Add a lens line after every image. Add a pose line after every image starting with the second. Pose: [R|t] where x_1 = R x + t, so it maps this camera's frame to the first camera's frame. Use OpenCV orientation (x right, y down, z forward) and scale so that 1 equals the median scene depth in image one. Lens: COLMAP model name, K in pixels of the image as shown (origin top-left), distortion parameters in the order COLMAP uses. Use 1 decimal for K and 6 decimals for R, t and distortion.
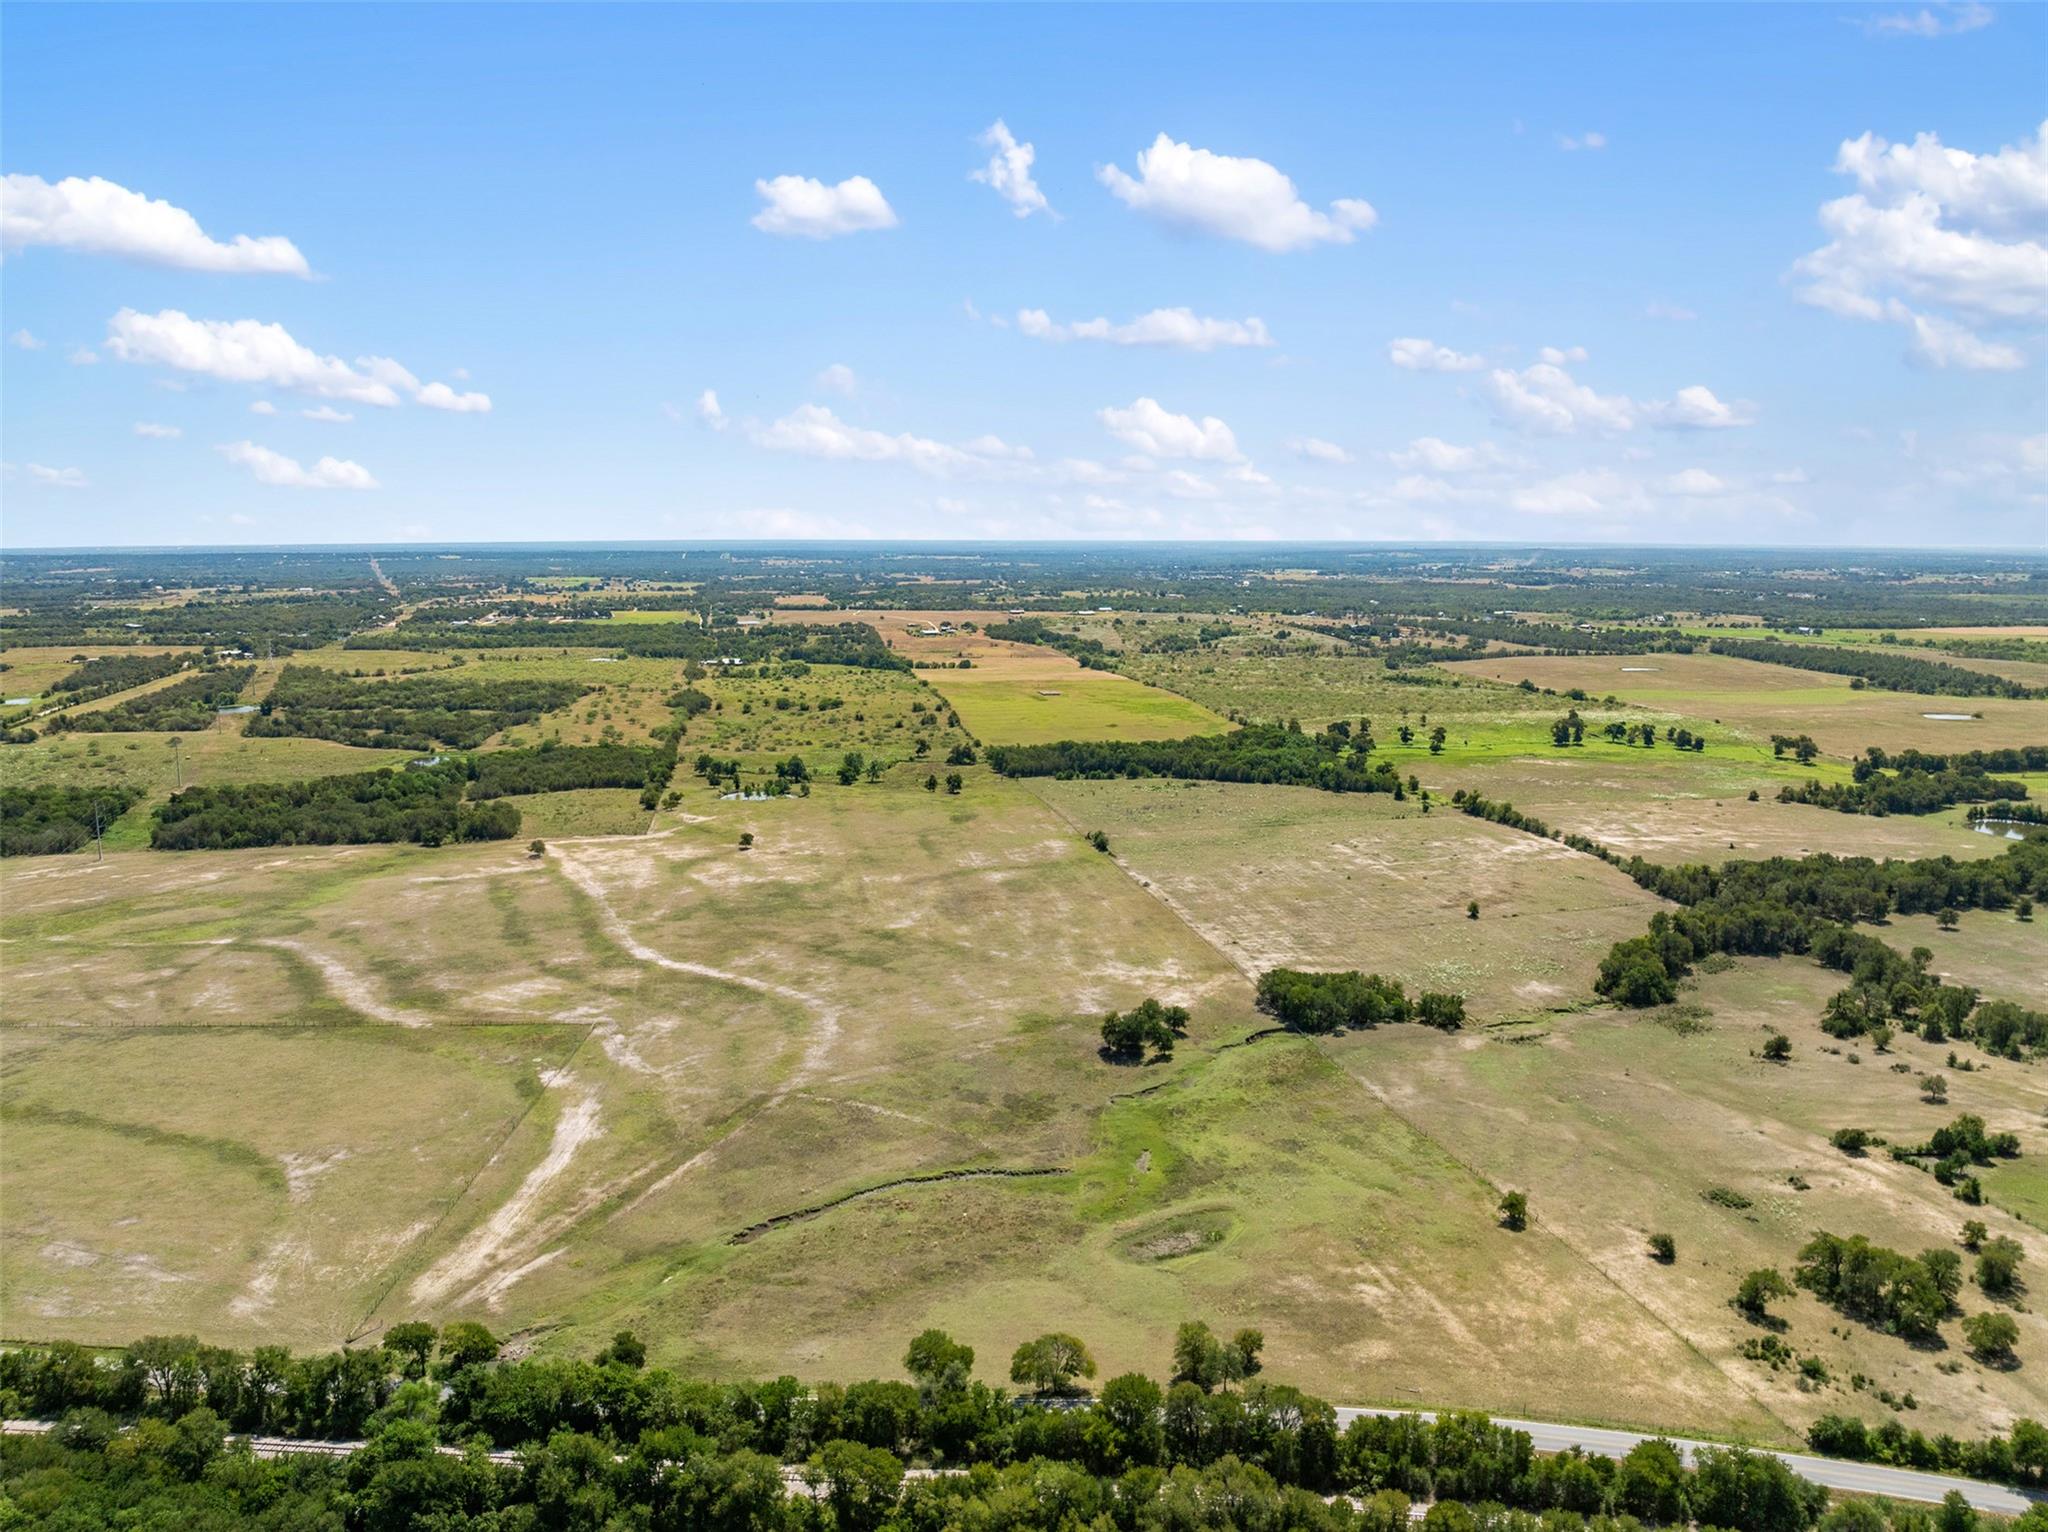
lens RADIAL K [[1455.7, 0, 1022.7], [0, 1455.7, 731.2], [0, 0, 1]] dist [-0.044364, 0.013707]
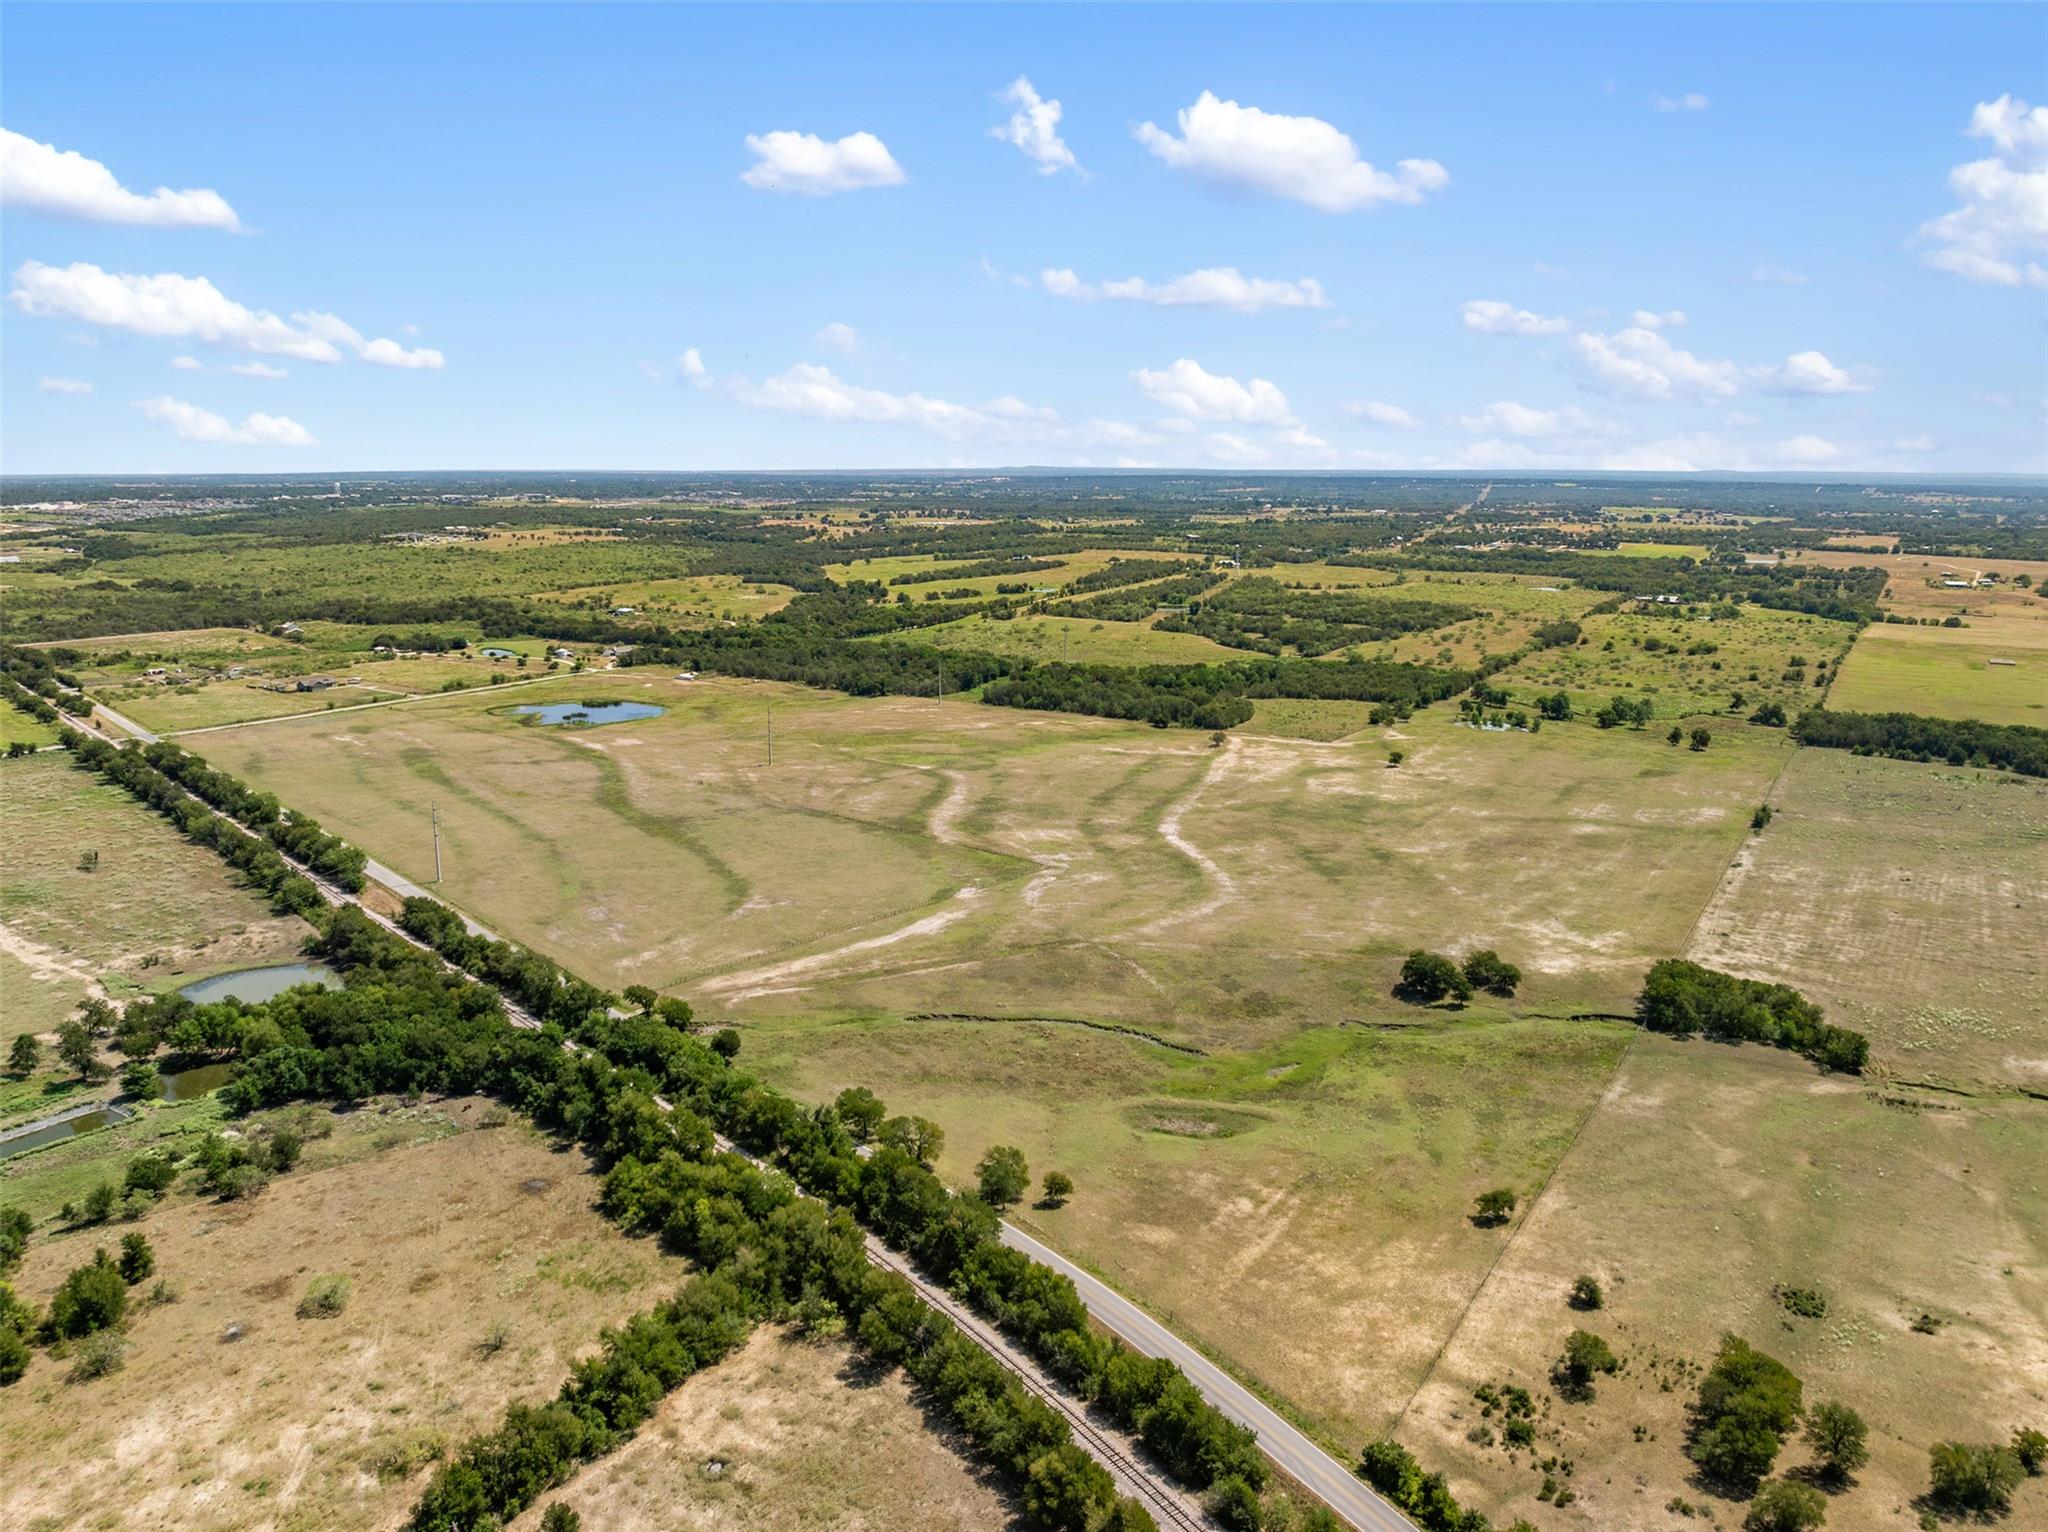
lens RADIAL K [[1466.7, 0, 1018.2], [0, 1466.7, 697.2], [0, 0, 1]] dist [-0.006459, -0.064144]
pose [[0.726174, 0.111661, -0.678383, 0.677000], [-0.095261, 0.993547, 0.061564, -0.015100], [0.680880, 0.019917, 0.732125, 0.109869]]
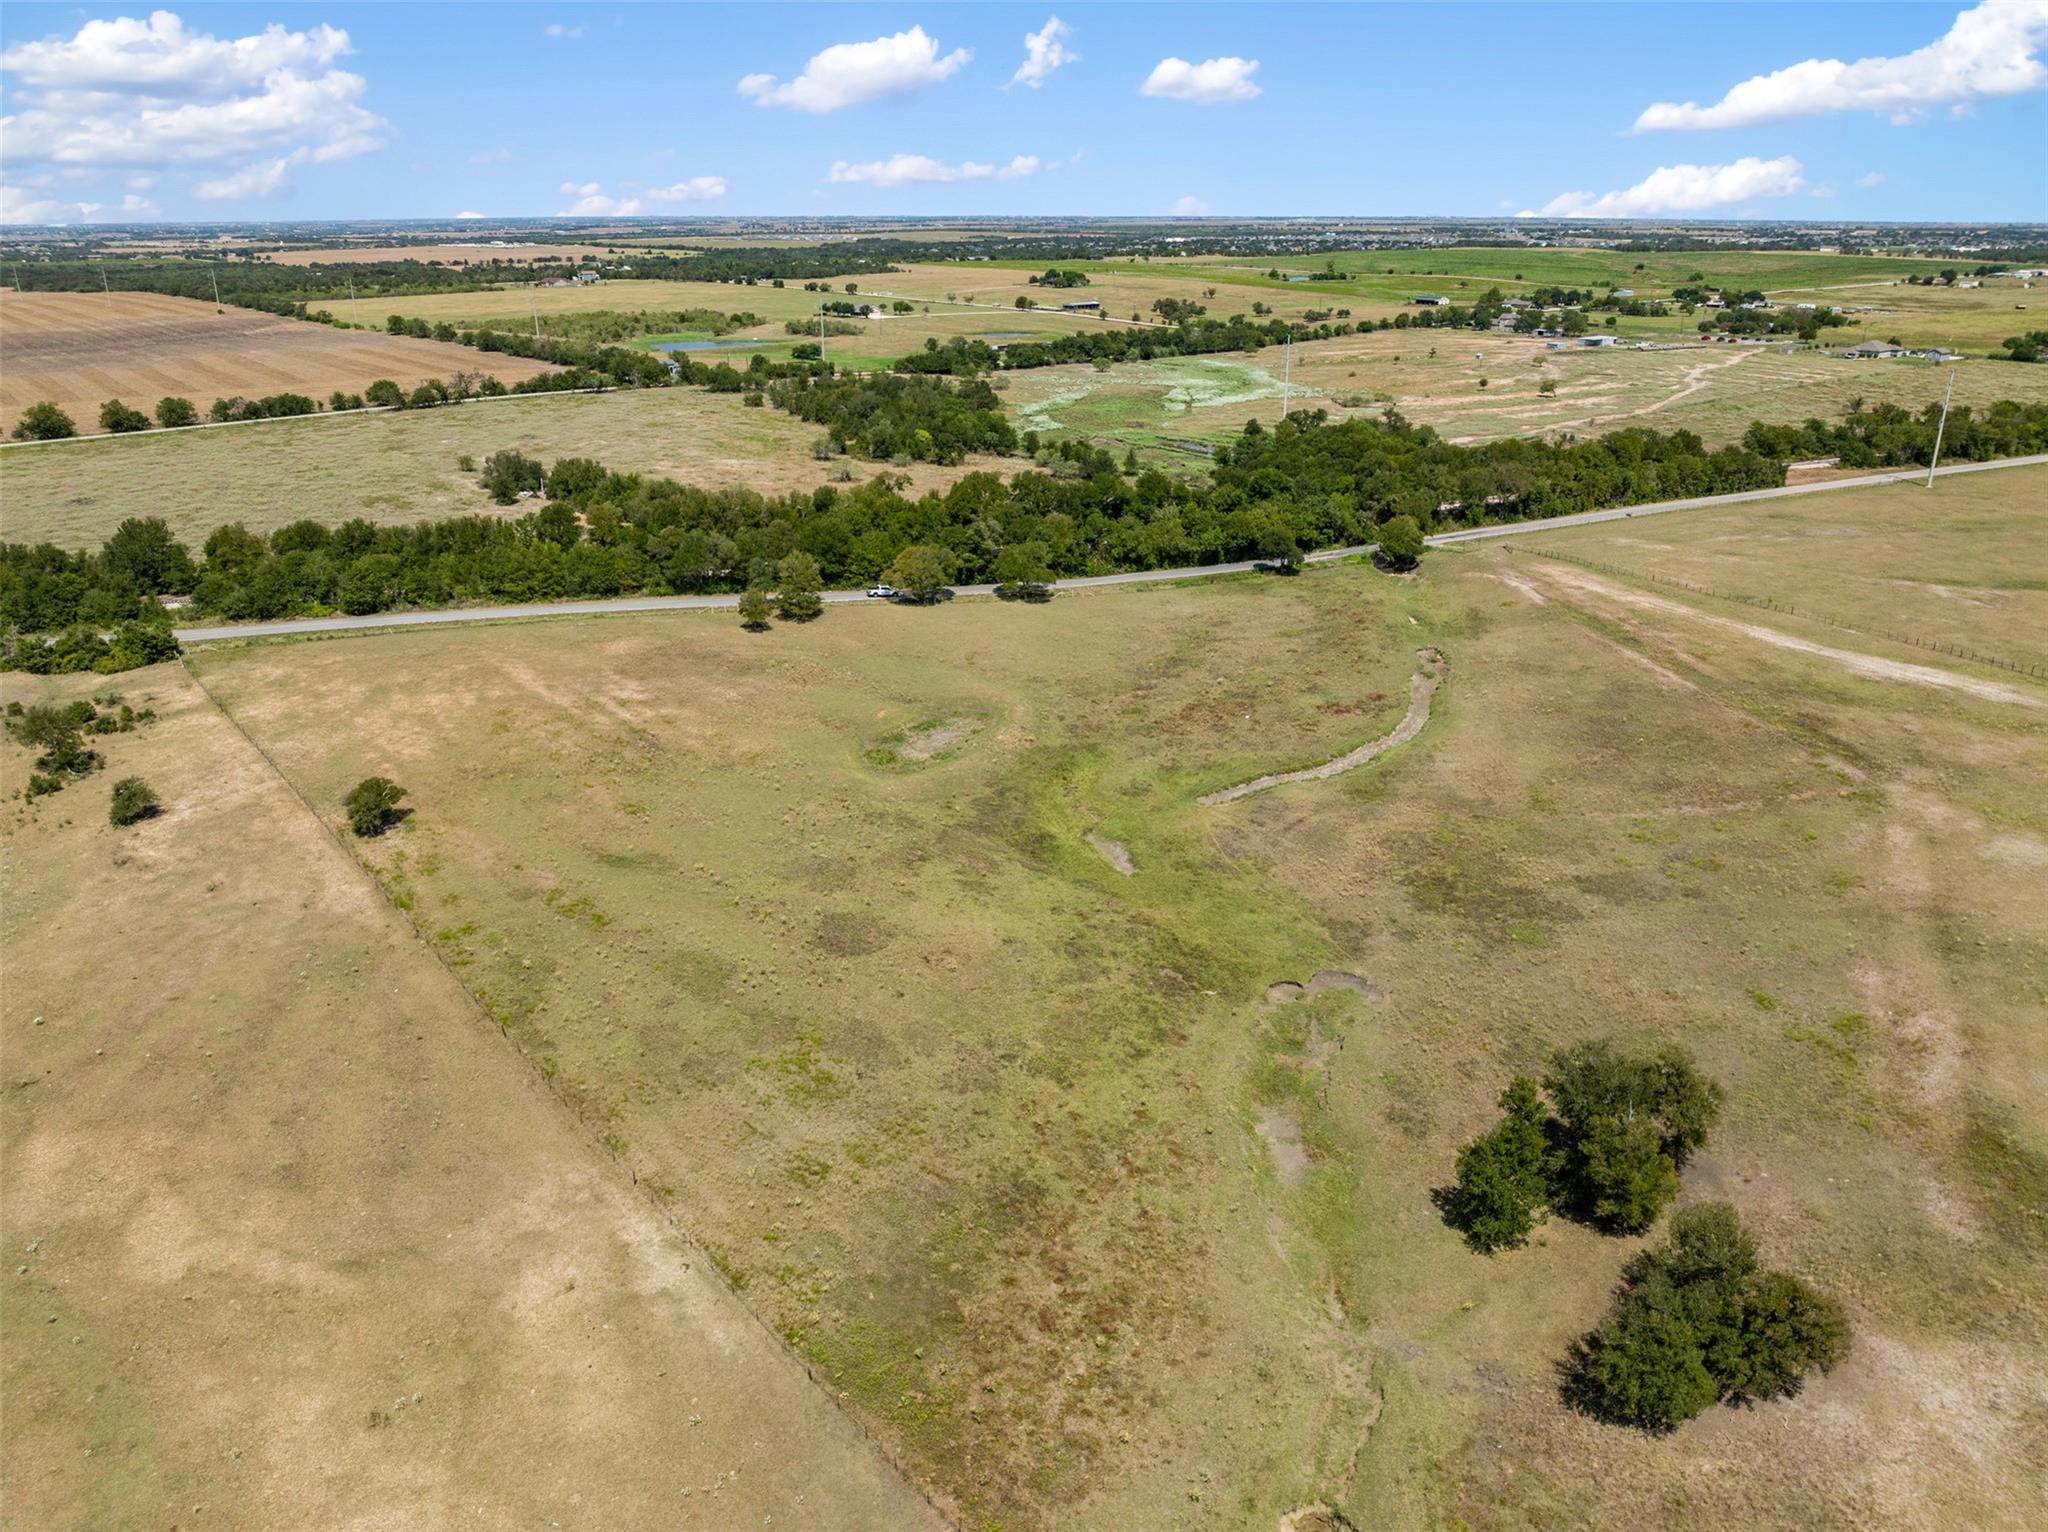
lens RADIAL K [[1455.7, 0, 1022.7], [0, 1455.7, 731.2], [0, 0, 1]] dist [-0.044364, 0.013707]
pose [[-0.873552, 0.169765, -0.456166, 0.352973], [-0.061955, 0.890796, 0.450159, 0.044978], [0.482772, 0.421499, -0.767639, 1.450647]]
